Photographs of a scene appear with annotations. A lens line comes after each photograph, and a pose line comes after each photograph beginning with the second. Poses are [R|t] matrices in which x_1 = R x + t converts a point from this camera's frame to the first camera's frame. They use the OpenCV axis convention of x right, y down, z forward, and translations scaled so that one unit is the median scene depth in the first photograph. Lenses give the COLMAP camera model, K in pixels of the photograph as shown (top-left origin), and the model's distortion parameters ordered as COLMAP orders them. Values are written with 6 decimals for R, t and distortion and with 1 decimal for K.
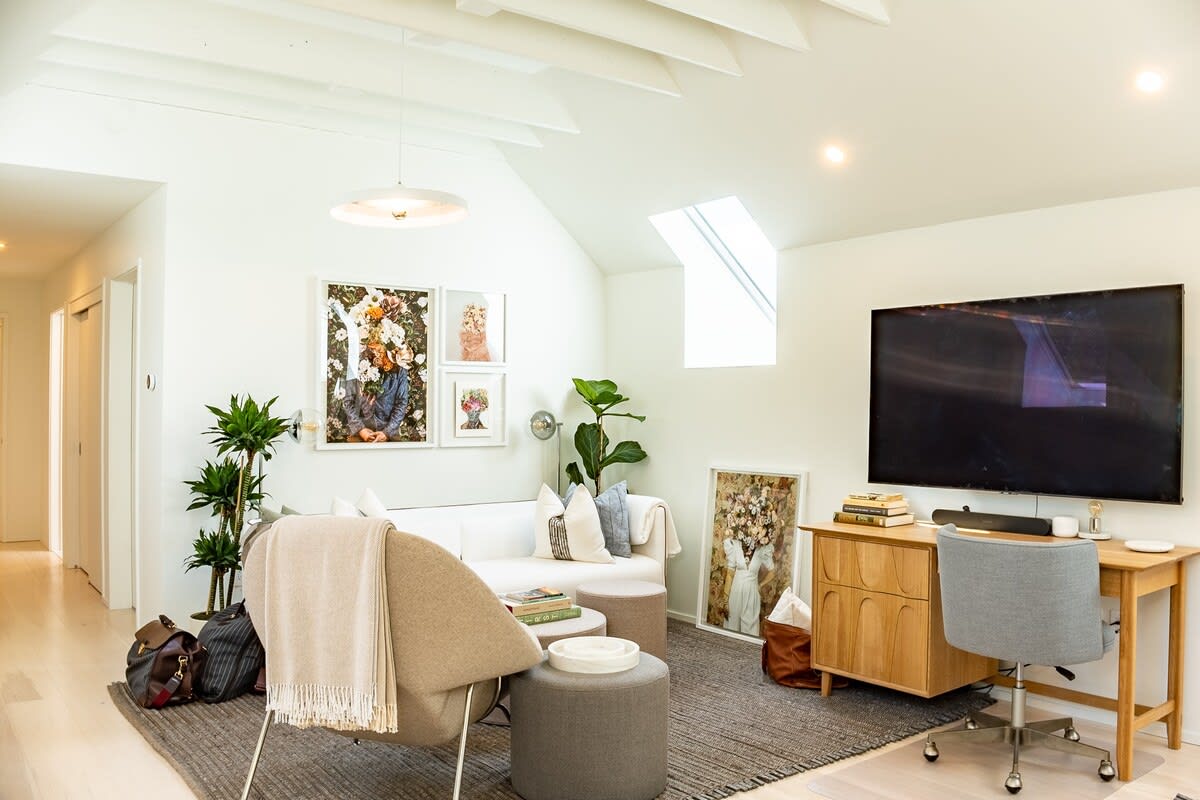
lens RADIAL K [[1006.8, 0, 608.4], [0, 1006.8, 400.1], [0, 0, 1]] dist [-0.109214, 0.001693]
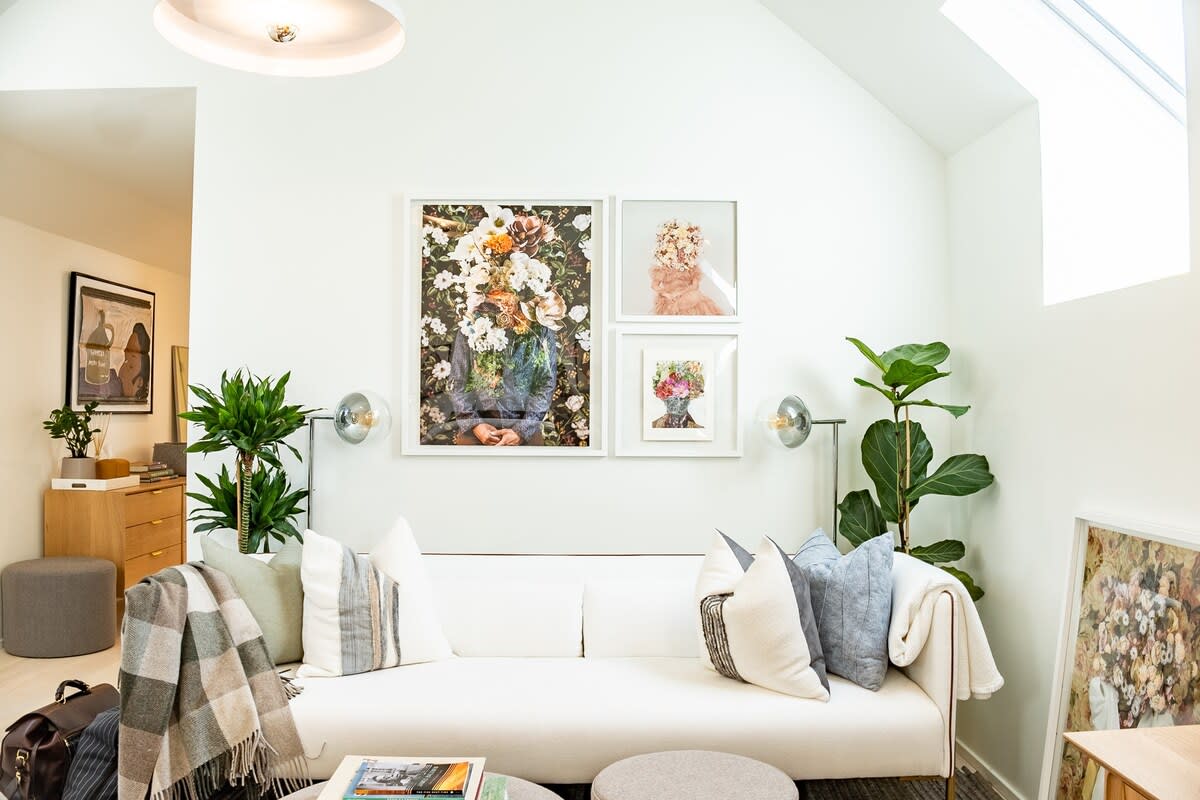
lens RADIAL K [[1006.8, 0, 592.1], [0, 1006.8, 398.8], [0, 0, 1]] dist [-0.109214, 0.001693]
pose [[0.792775, -0.005385, -0.609490, 0.204740], [0.000366, 0.999965, -0.008360, 0.017547], [0.609514, 0.006405, 0.792750, 0.522139]]
